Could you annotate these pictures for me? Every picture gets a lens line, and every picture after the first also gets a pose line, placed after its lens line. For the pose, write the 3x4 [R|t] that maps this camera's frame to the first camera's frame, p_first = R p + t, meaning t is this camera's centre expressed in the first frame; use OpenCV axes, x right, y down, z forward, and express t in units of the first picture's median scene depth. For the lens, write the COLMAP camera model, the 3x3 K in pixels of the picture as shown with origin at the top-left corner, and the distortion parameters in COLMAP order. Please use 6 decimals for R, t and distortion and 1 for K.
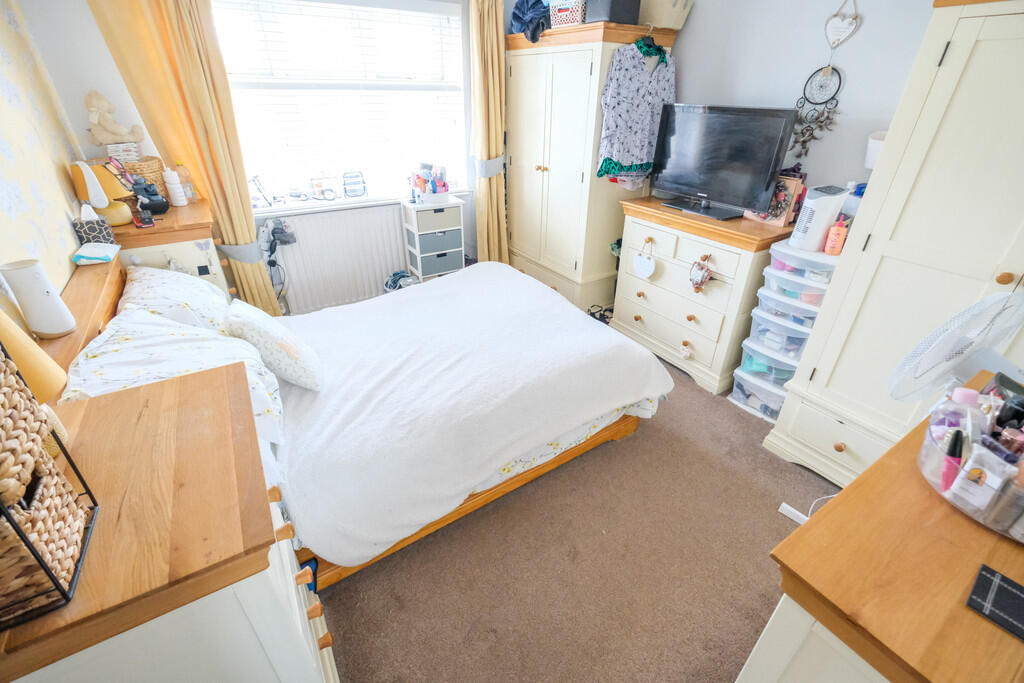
lens RADIAL K [[443.3, 0, 516.1], [0, 443.3, 339.7], [0, 0, 1]] dist [-0.003008, 0.000307]
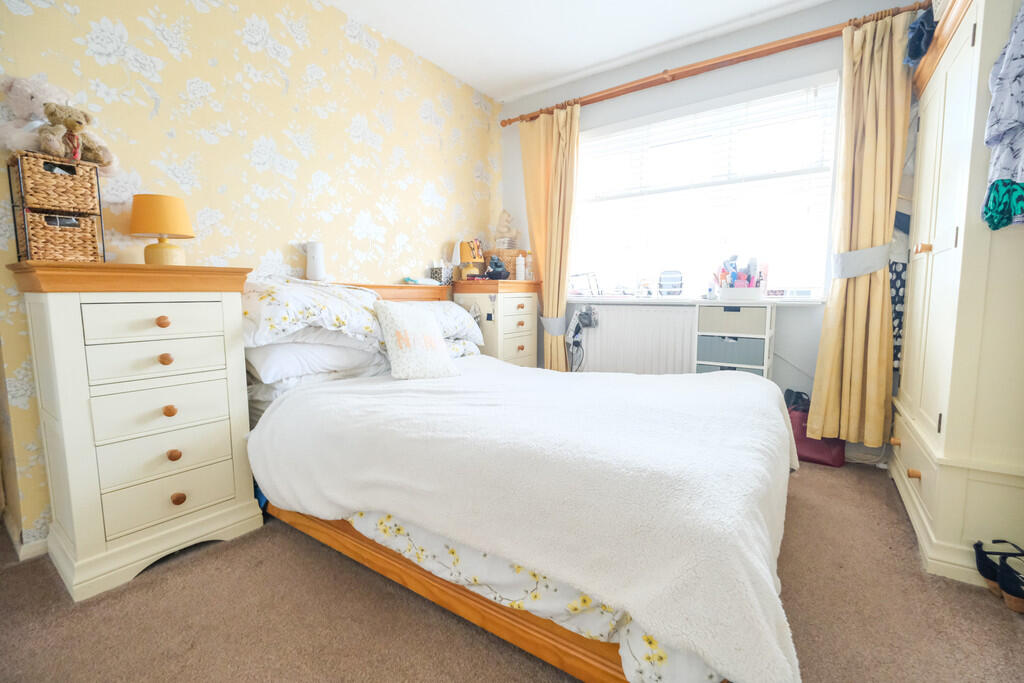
lens RADIAL K [[443.3, 0, 516.1], [0, 443.3, 339.7], [0, 0, 1]] dist [-0.003008, 0.000307]
pose [[0.396239, 0.087149, -0.914002, 0.393107], [-0.452754, 0.884582, -0.111935, 0.008189], [0.798755, 0.458171, 0.389962, 0.450276]]
